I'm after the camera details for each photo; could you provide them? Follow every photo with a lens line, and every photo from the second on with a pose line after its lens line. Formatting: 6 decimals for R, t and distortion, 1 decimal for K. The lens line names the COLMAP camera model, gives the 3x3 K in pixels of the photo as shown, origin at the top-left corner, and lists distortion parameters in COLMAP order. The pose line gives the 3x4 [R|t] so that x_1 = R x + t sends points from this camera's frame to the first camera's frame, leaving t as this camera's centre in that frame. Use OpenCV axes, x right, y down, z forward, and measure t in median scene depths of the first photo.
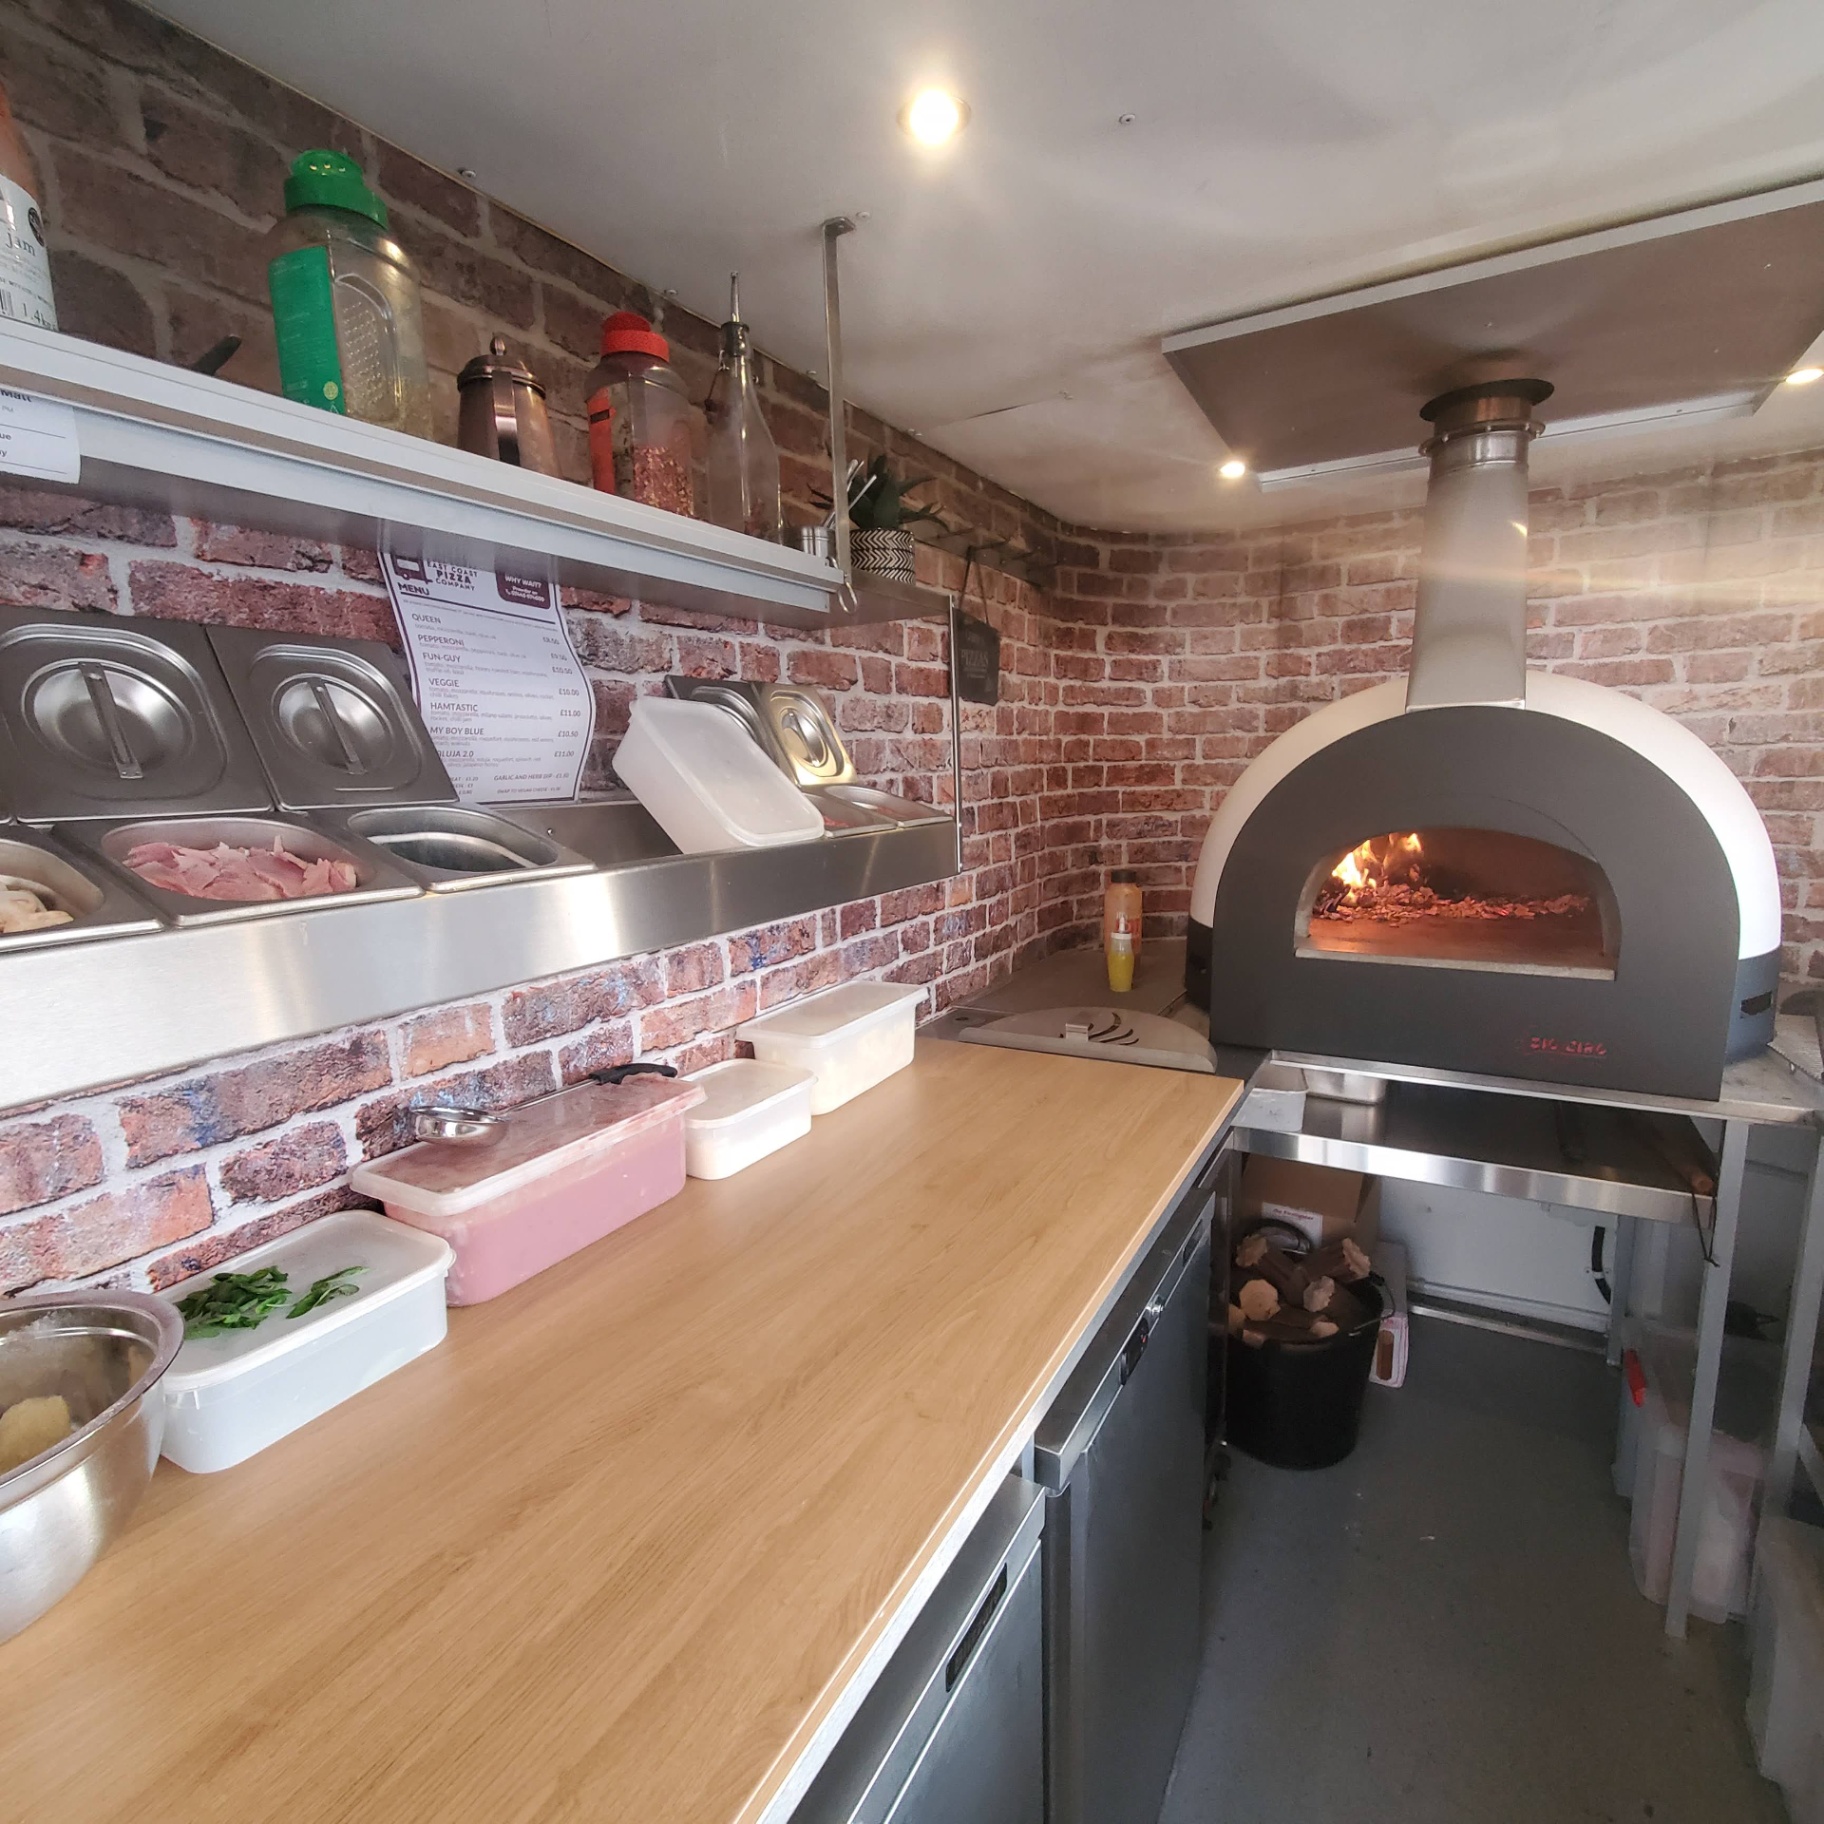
lens RADIAL K [[966.0, 0, 909.9], [0, 966.0, 937.2], [0, 0, 1]] dist [0.019999, -0.009802]
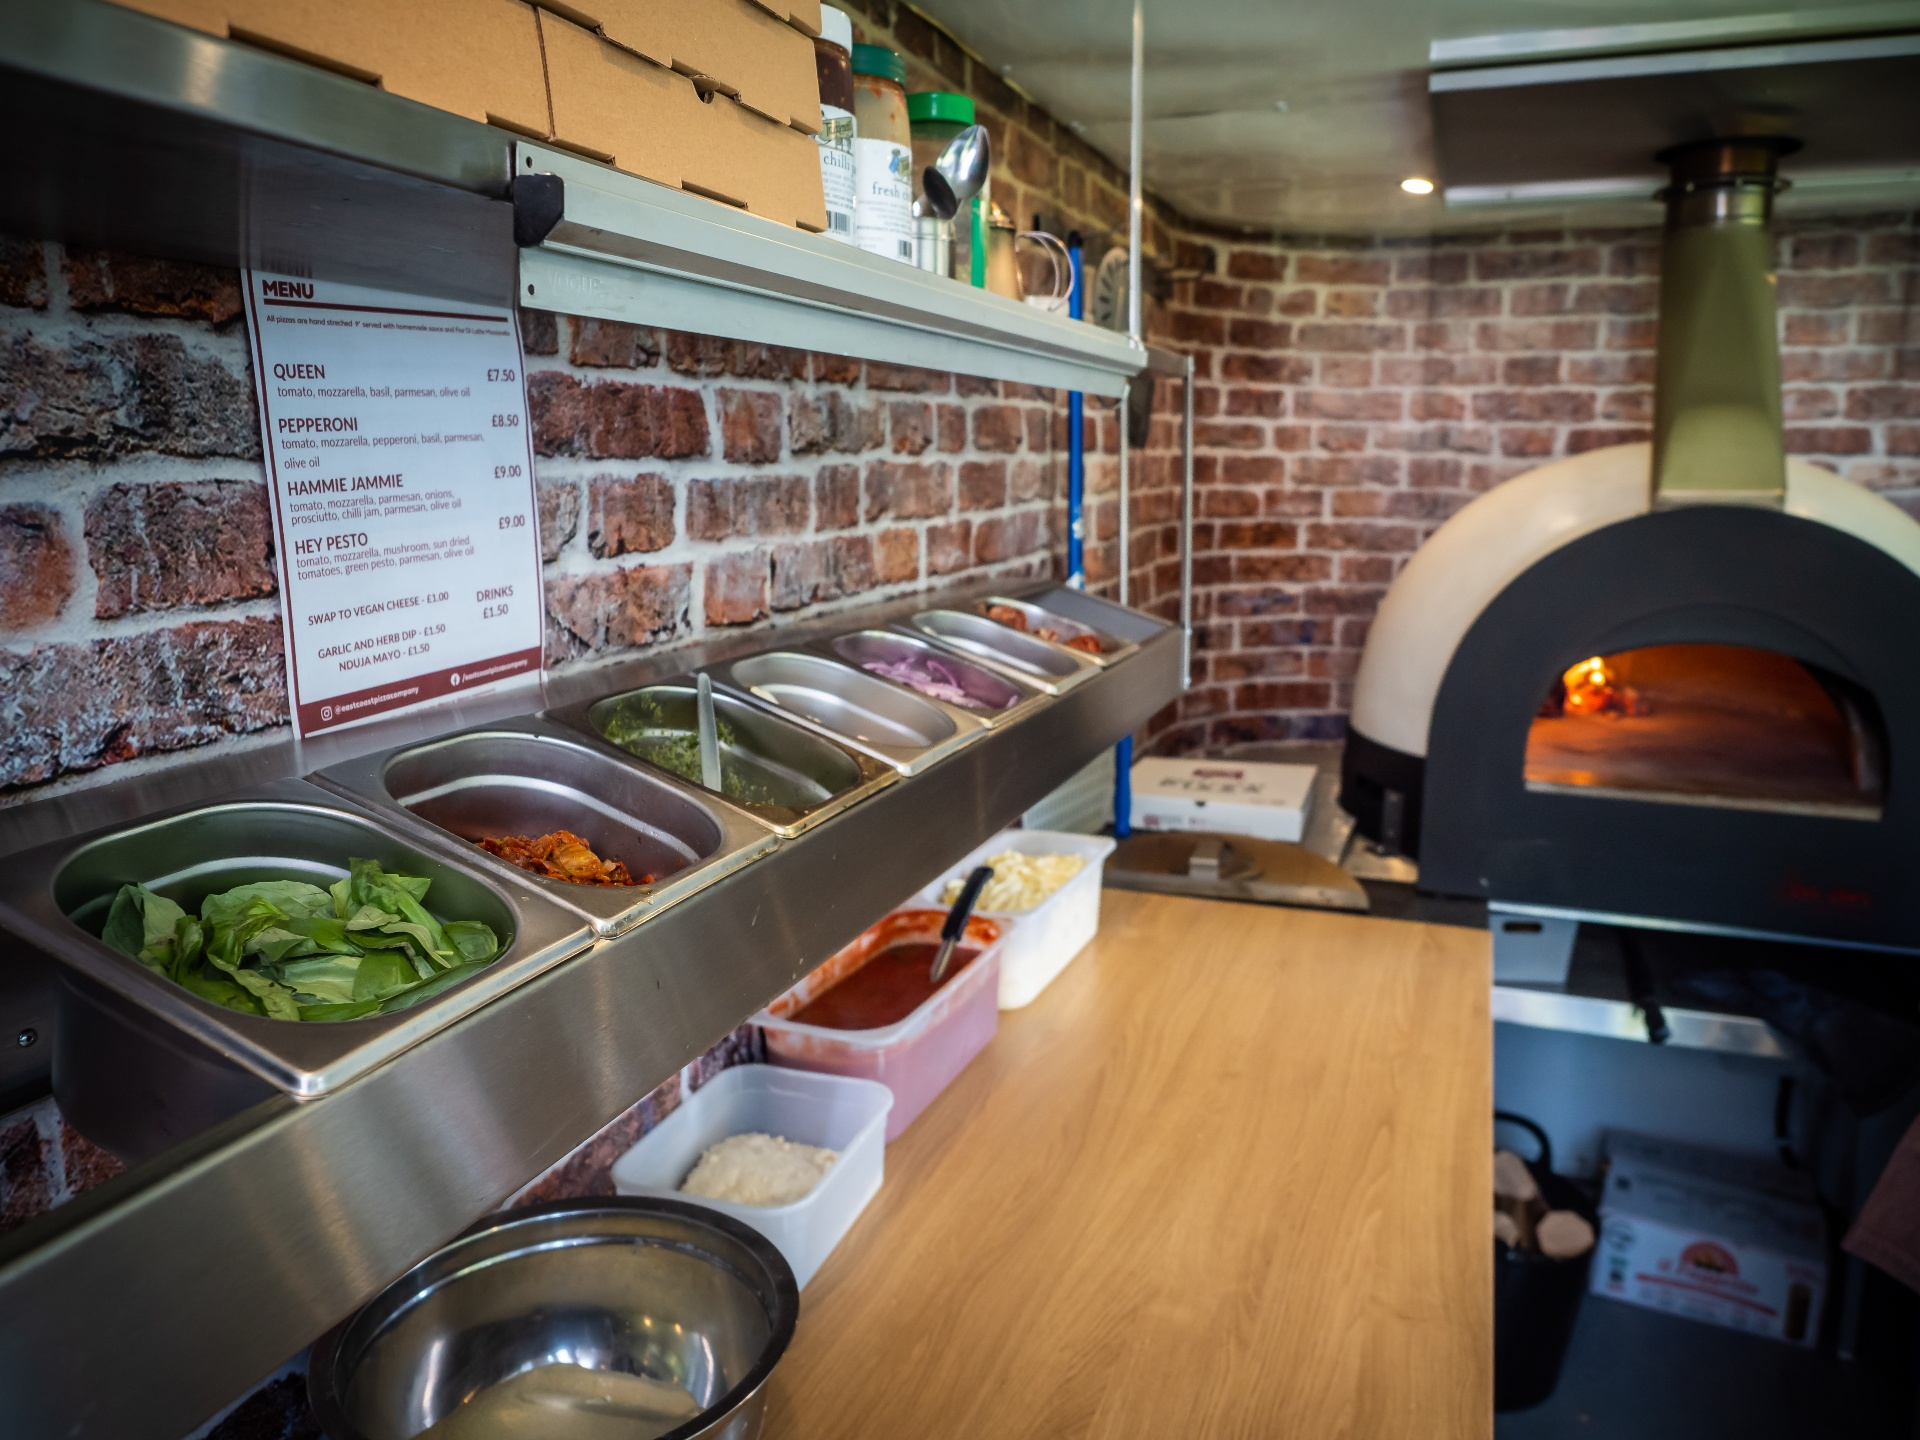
lens RADIAL K [[1390.1, 0, 960.0], [0, 1390.1, 720.0], [0, 0, 1]] dist [-0.032930, 0.033367]
pose [[0.986622, -0.002004, 0.163014, -0.190444], [0.000435, 0.999953, 0.009664, -0.029806], [-0.163026, -0.009463, 0.986576, -0.075225]]
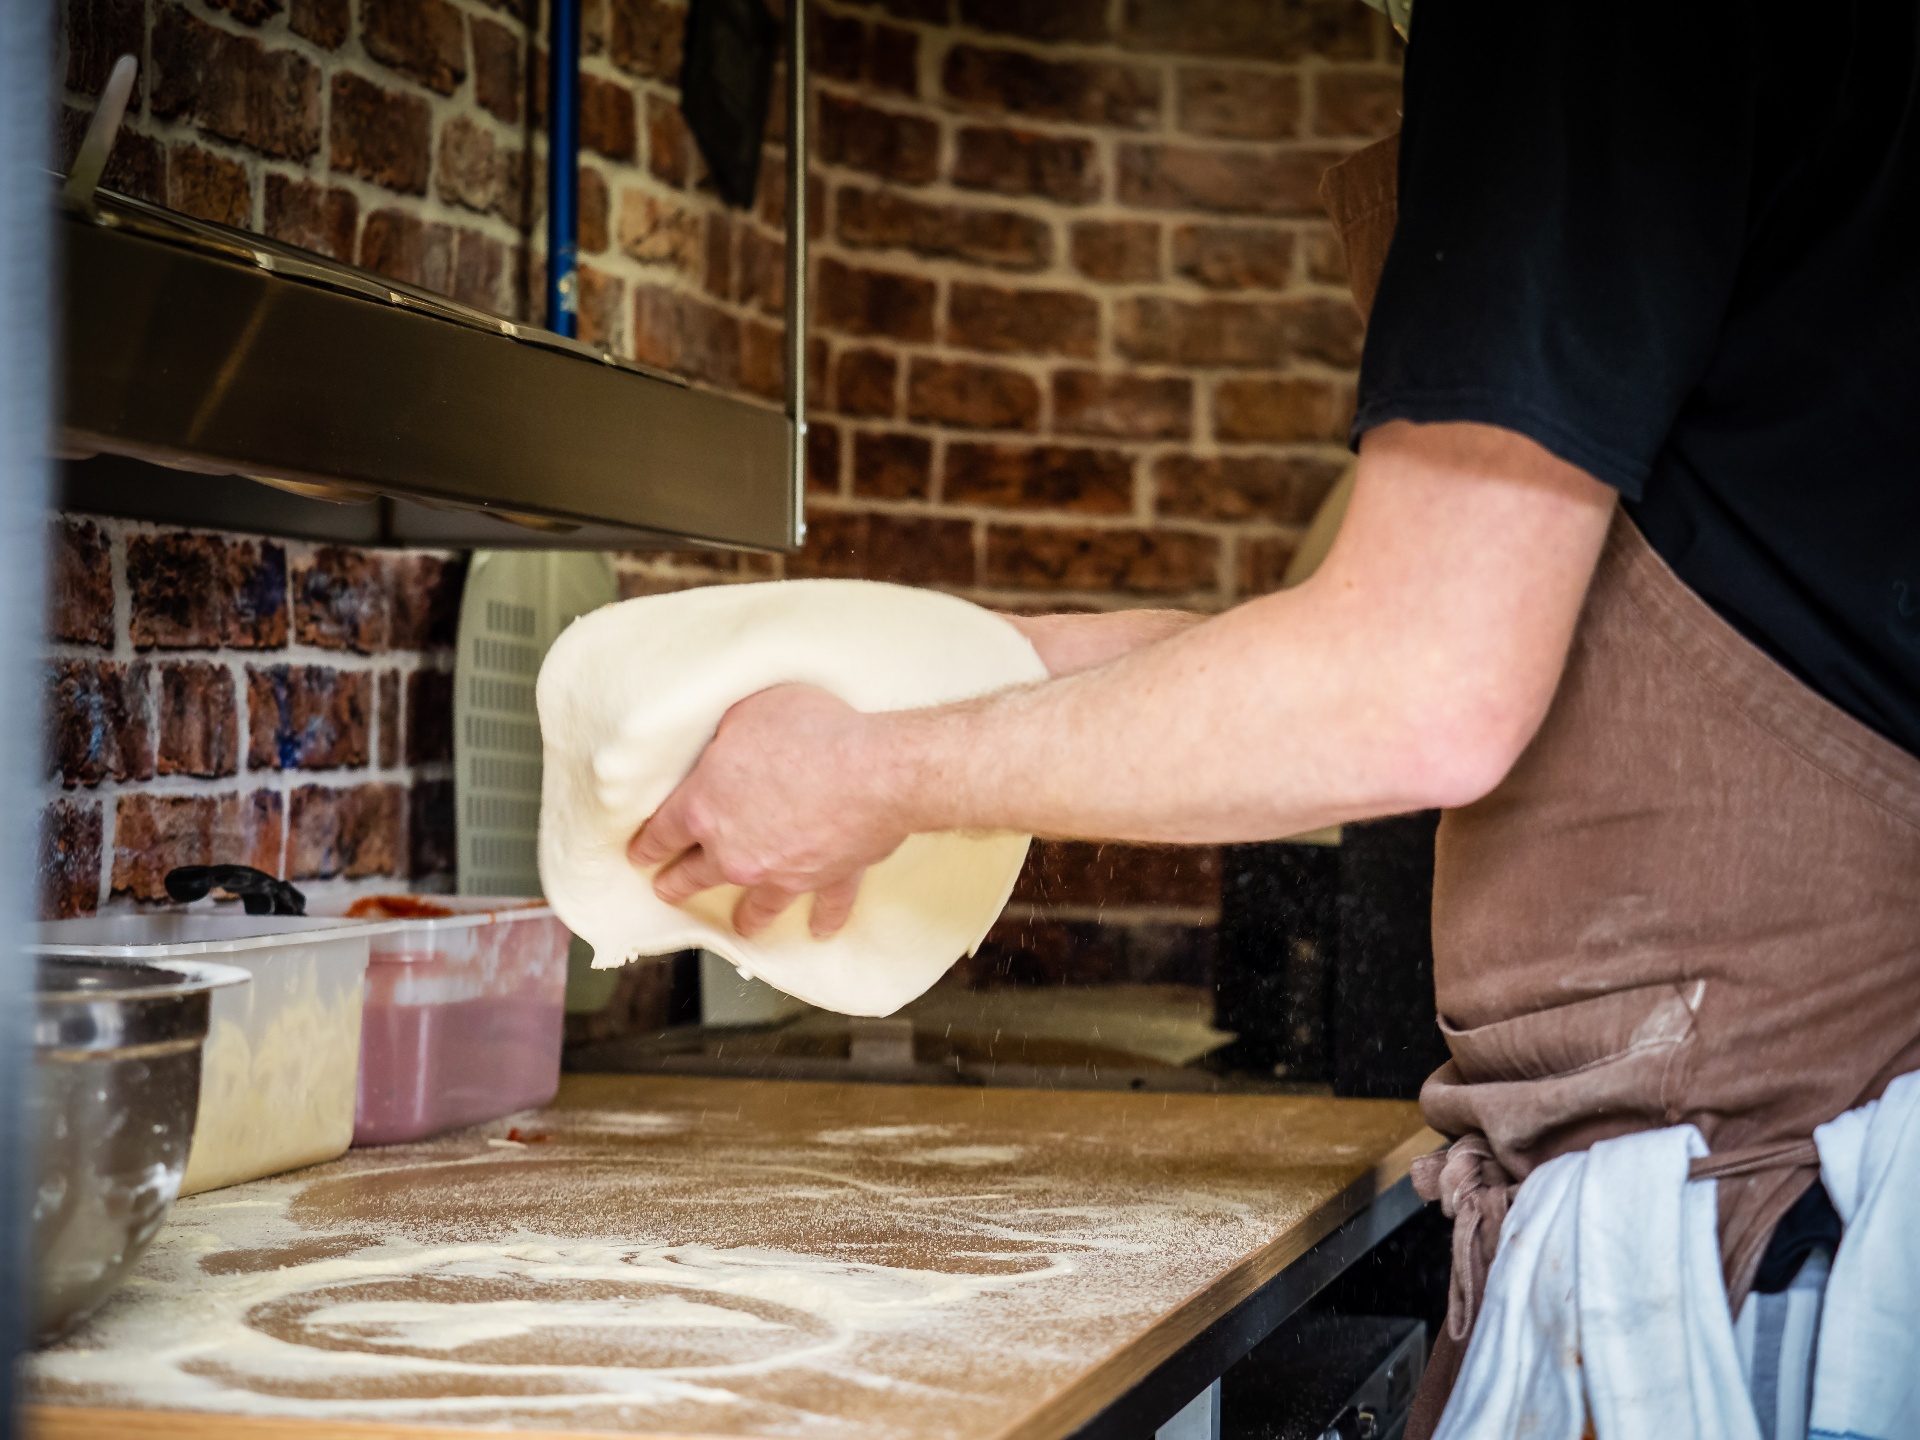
lens RADIAL K [[4655.8, 0, 960.0], [0, 4655.8, 720.0], [0, 0, 1]] dist [0.111855, 0.386508]
pose [[0.951970, 0.045200, 0.302837, -0.267450], [0.009856, 0.984009, -0.177848, 0.198919], [-0.306033, 0.172291, 0.936301, -0.463593]]
